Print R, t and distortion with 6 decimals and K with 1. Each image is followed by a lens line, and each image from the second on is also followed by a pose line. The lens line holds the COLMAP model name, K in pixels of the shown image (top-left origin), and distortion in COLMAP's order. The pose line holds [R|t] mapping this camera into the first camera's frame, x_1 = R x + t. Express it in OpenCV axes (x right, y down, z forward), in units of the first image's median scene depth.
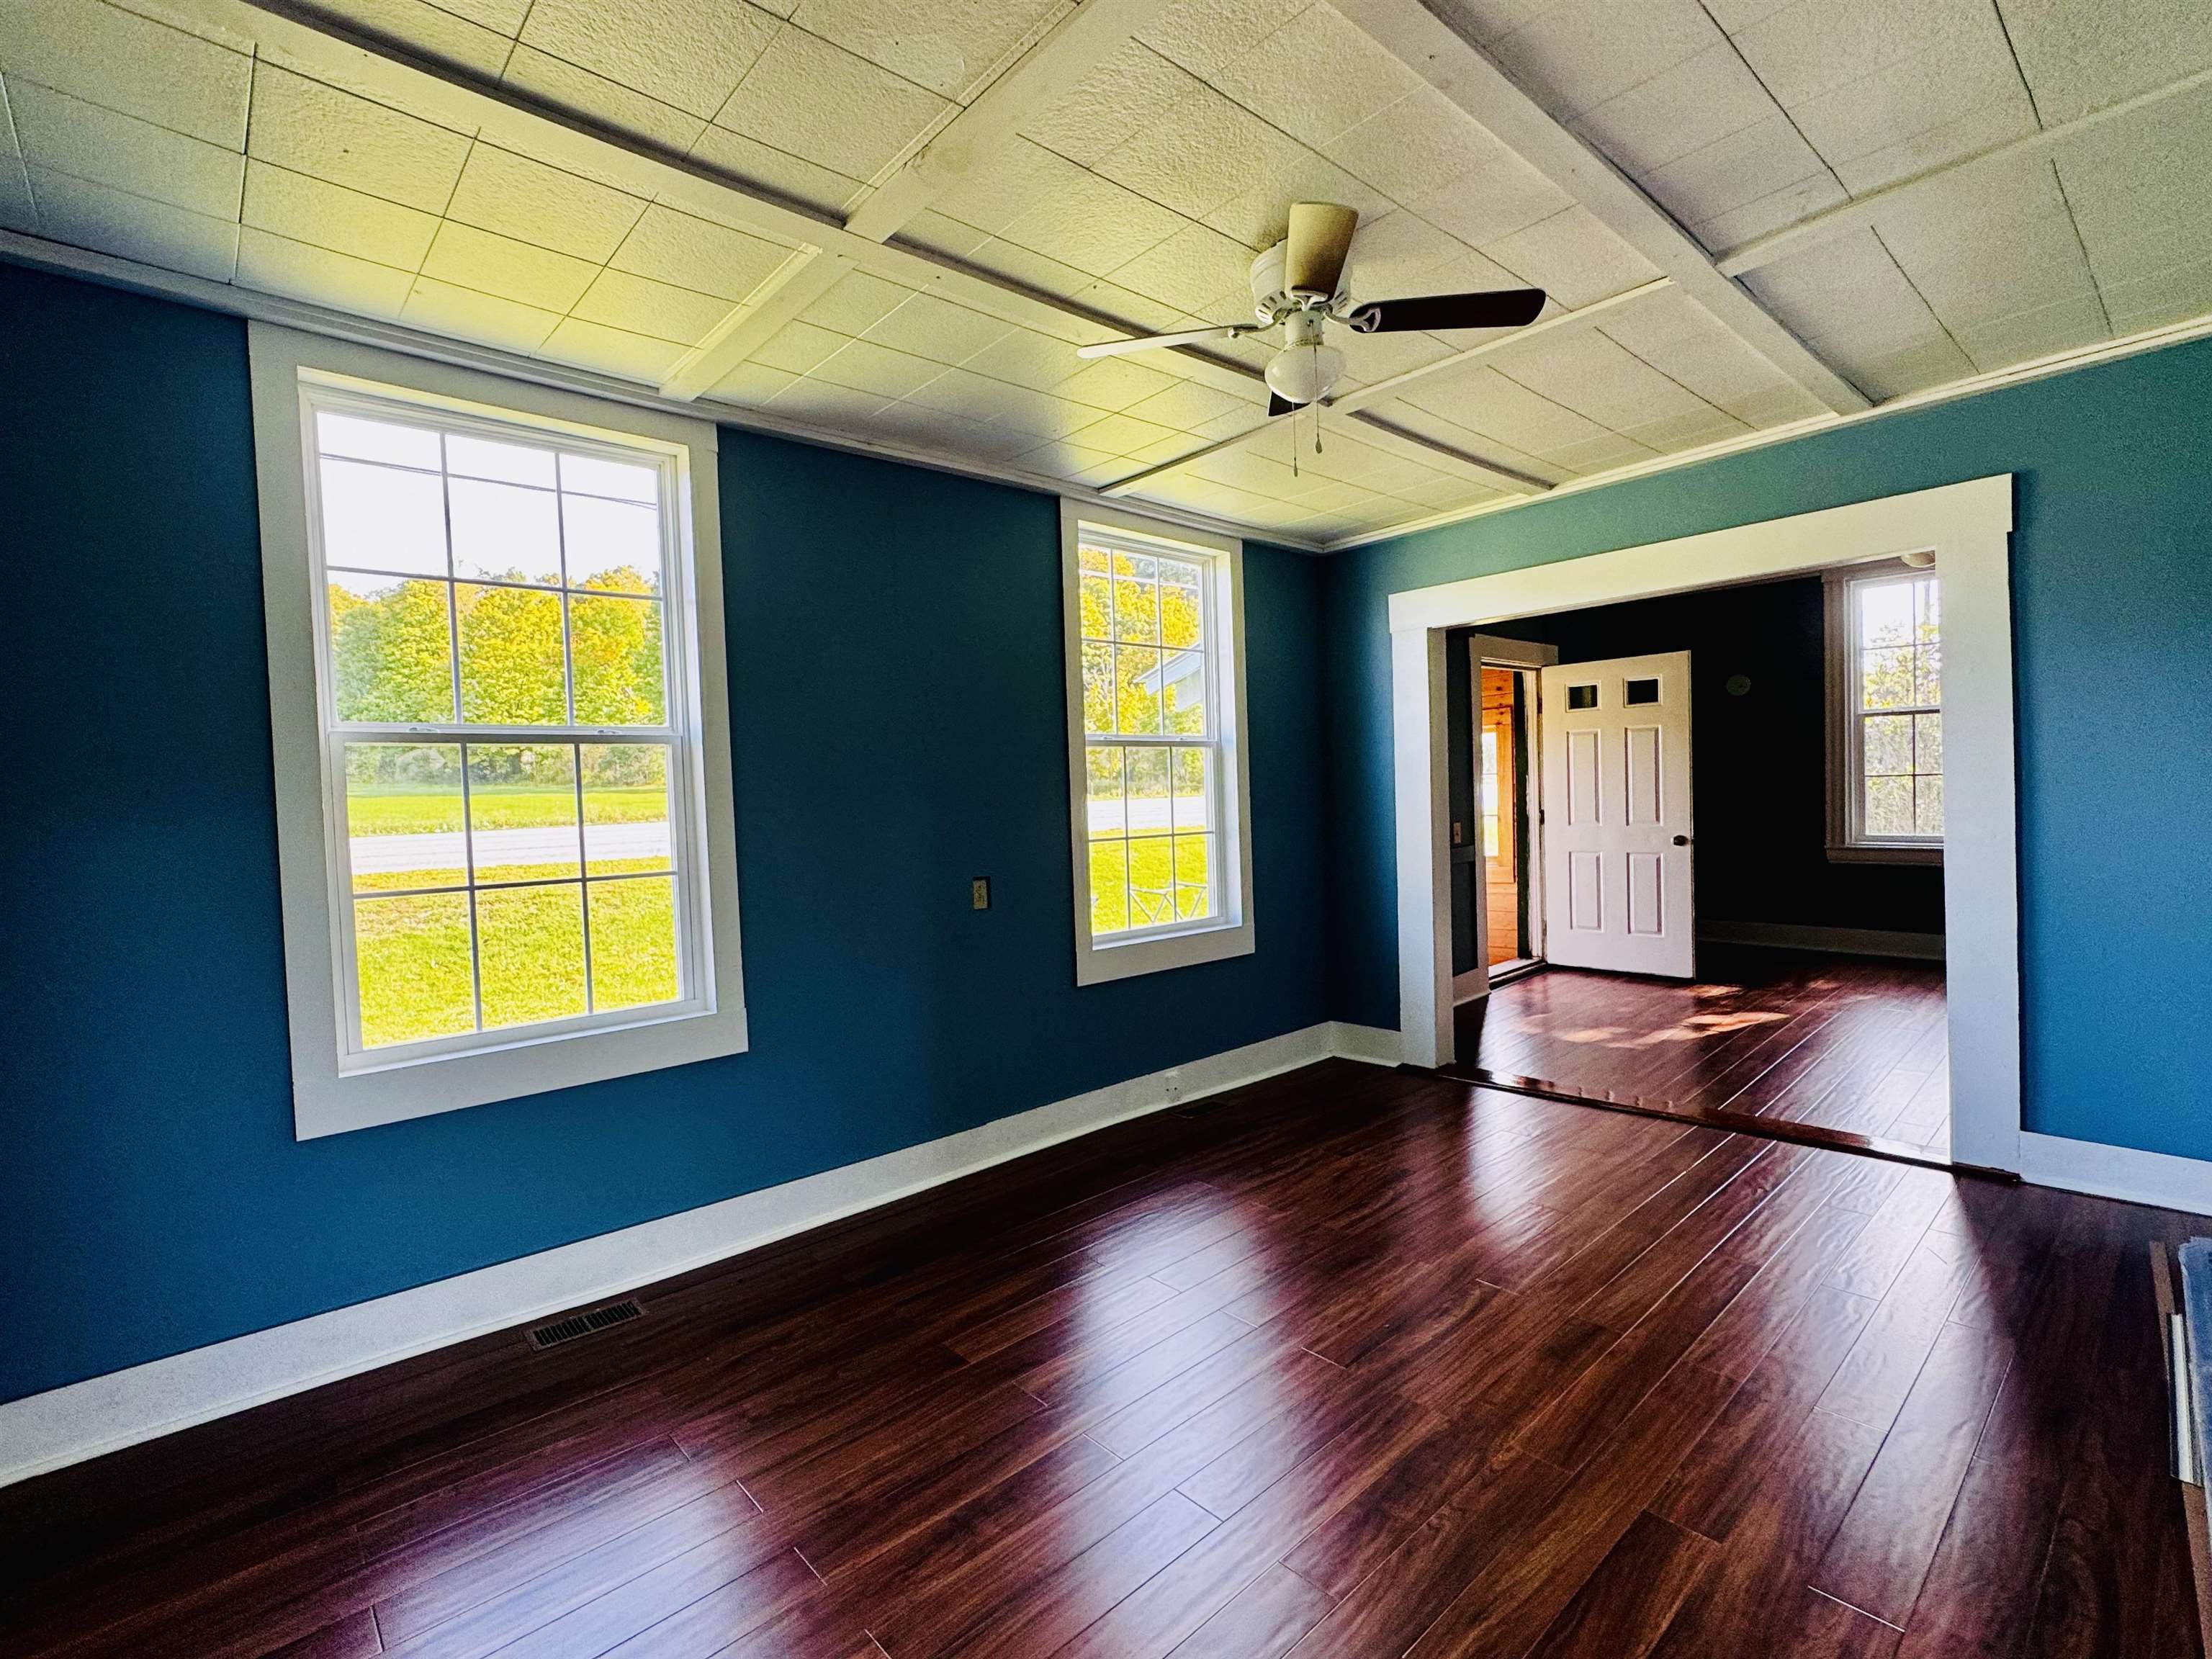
lens RADIAL K [[1036.2, 0, 1105.4], [0, 1036.2, 822.1], [0, 0, 1]] dist [-0.002525, -0.001163]
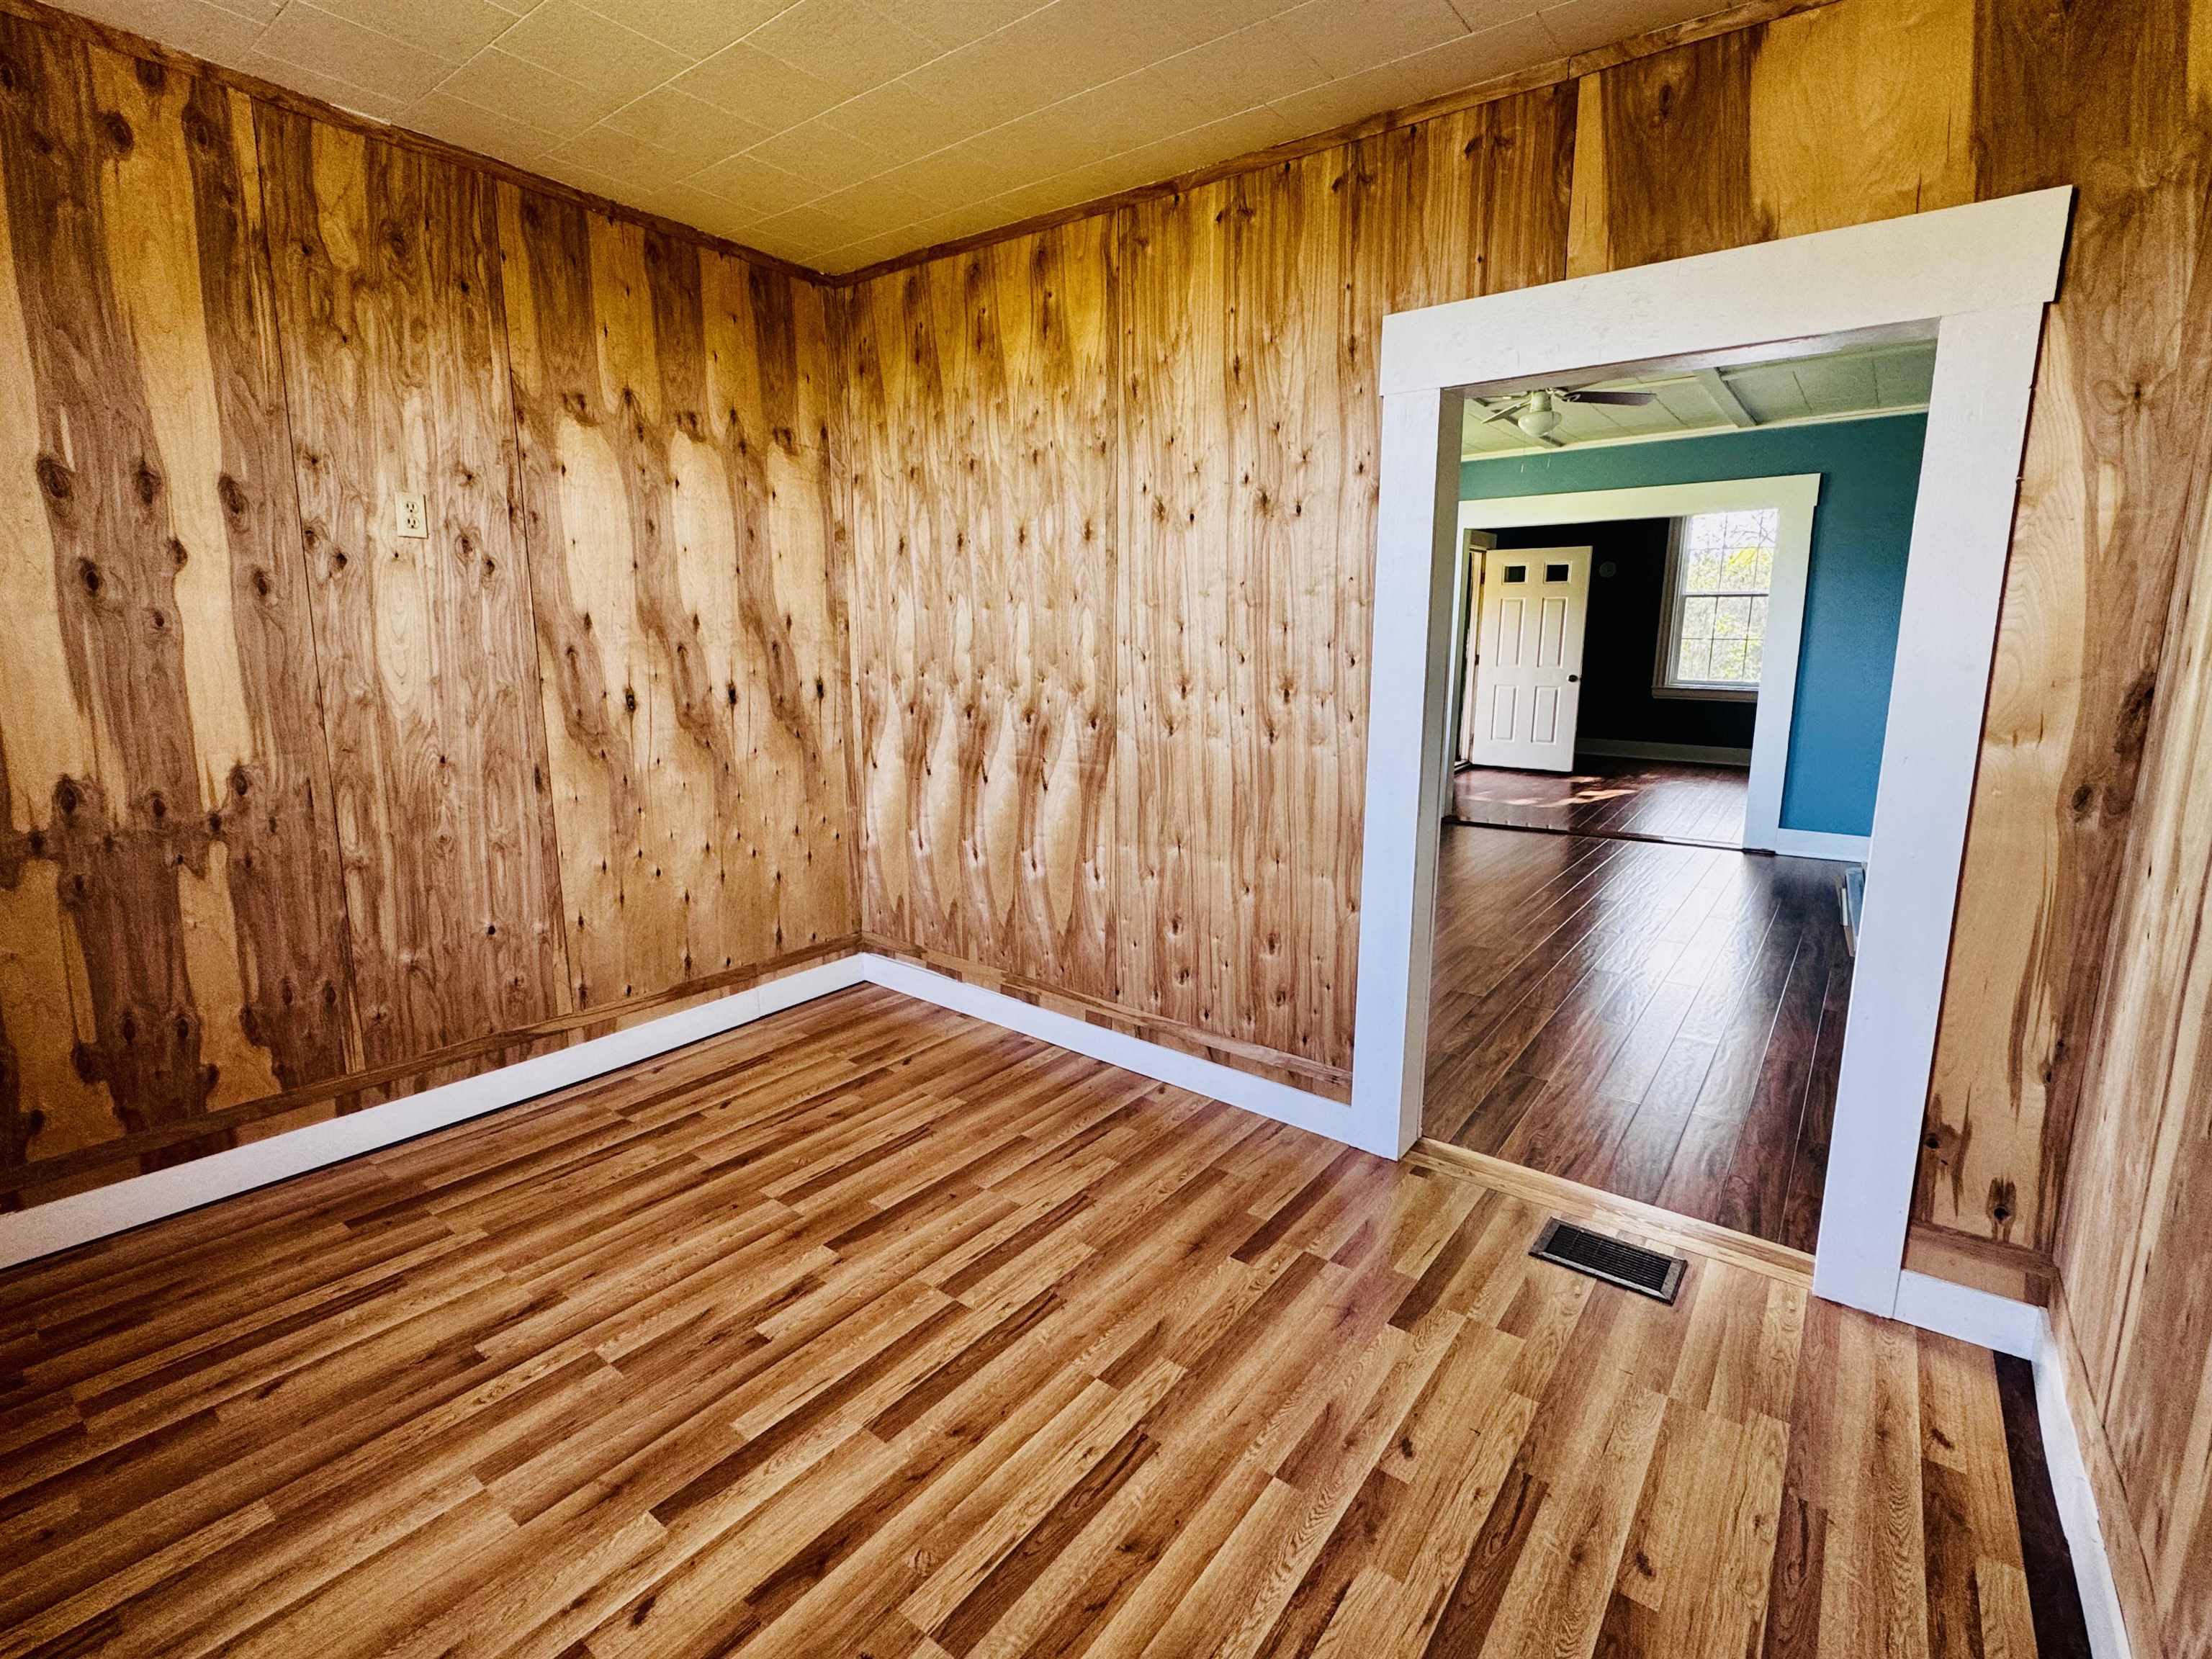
lens RADIAL K [[1036.2, 0, 1105.4], [0, 1036.2, 822.1], [0, 0, 1]] dist [-0.002525, -0.001163]
pose [[0.982137, 0.002880, 0.188146, -0.371856], [-0.031560, 0.988240, 0.149618, 0.020376], [-0.185503, -0.152883, 0.970678, -0.334136]]
